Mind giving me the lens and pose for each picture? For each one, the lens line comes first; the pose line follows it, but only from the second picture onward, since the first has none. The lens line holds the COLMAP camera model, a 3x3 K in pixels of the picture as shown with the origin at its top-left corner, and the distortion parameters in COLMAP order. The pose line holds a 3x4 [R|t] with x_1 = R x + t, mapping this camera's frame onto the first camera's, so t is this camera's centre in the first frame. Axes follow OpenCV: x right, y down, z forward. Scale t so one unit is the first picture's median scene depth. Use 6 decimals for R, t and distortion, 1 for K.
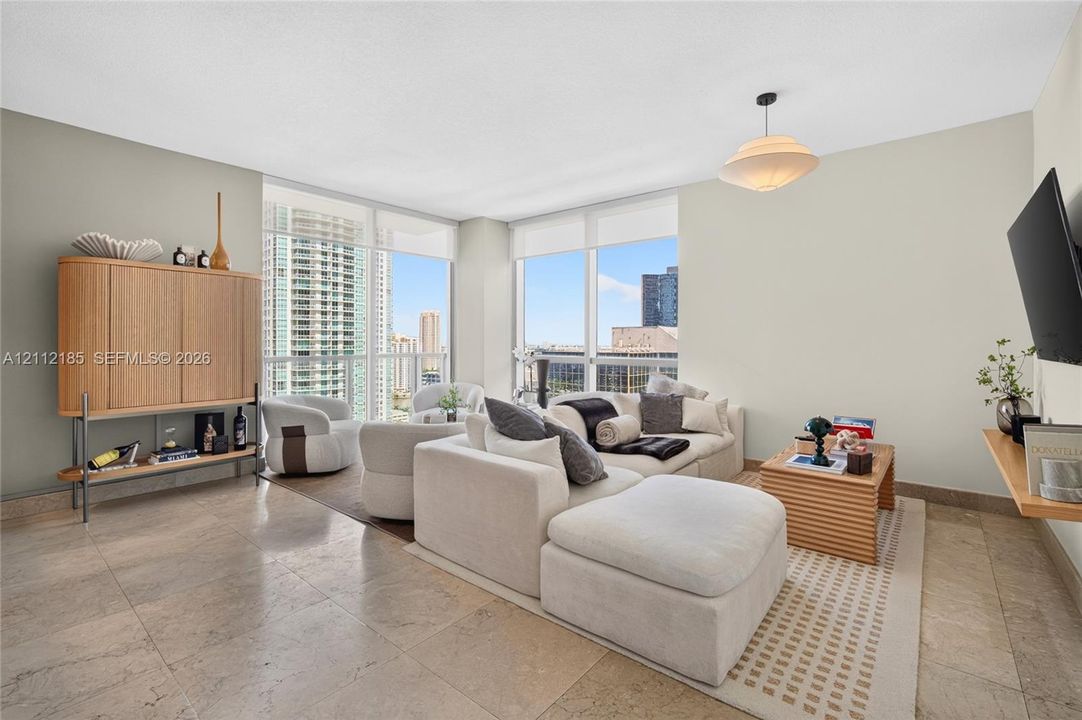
lens RADIAL K [[467.6, 0, 546.0], [0, 467.6, 378.2], [0, 0, 1]] dist [-0.012812, 0.000013]
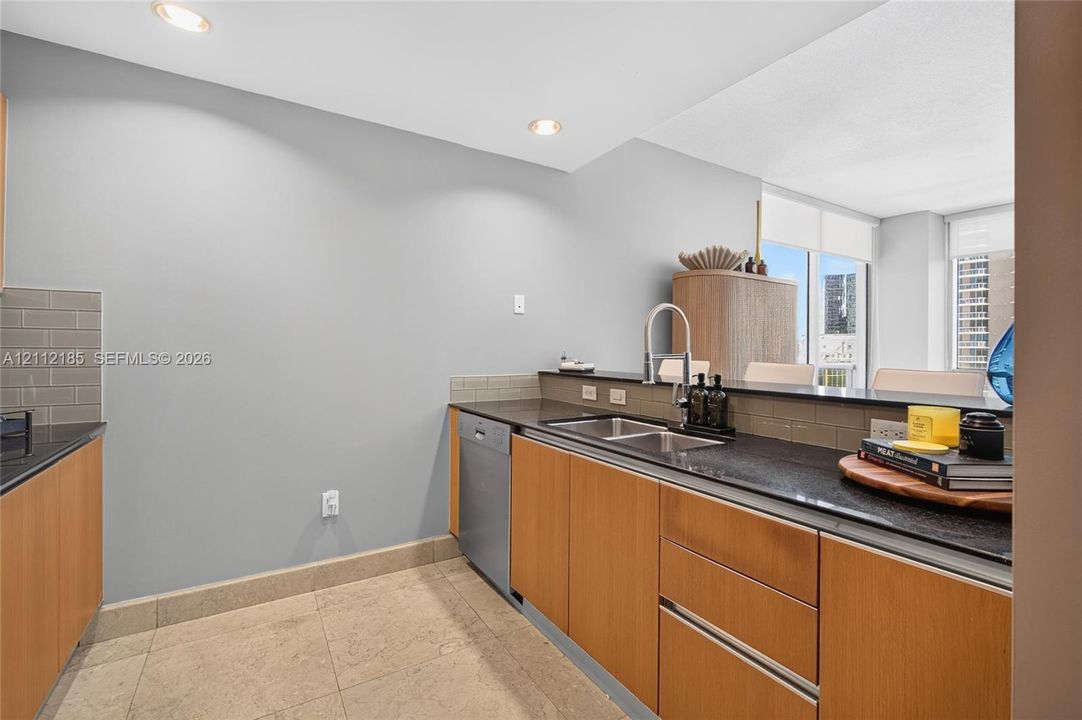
lens RADIAL K [[474.6, 0, 537.8], [0, 474.6, 348.2], [0, 0, 1]] dist [-0.003762, -0.000344]
pose [[0.945331, 0.010915, -0.325929, -0.783055], [-0.036949, 0.996589, -0.073793, 0.011727], [0.324012, 0.081801, 0.942510, -0.096280]]
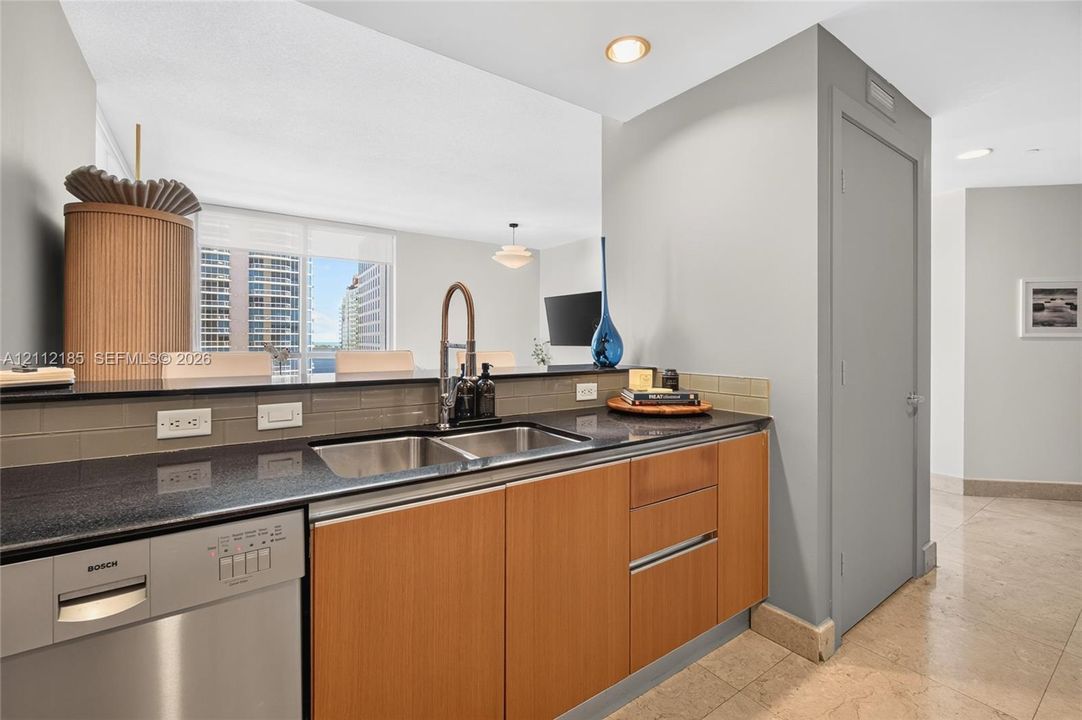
lens RADIAL K [[470.2, 0, 540.2], [0, 470.2, 342.1], [0, 0, 1]] dist [-0.011789, 0.000461]
pose [[0.257439, -0.001271, 0.966294, -1.202859], [0.067143, 0.997606, -0.016576, -0.013167], [-0.963959, 0.069147, 0.256908, 0.244747]]
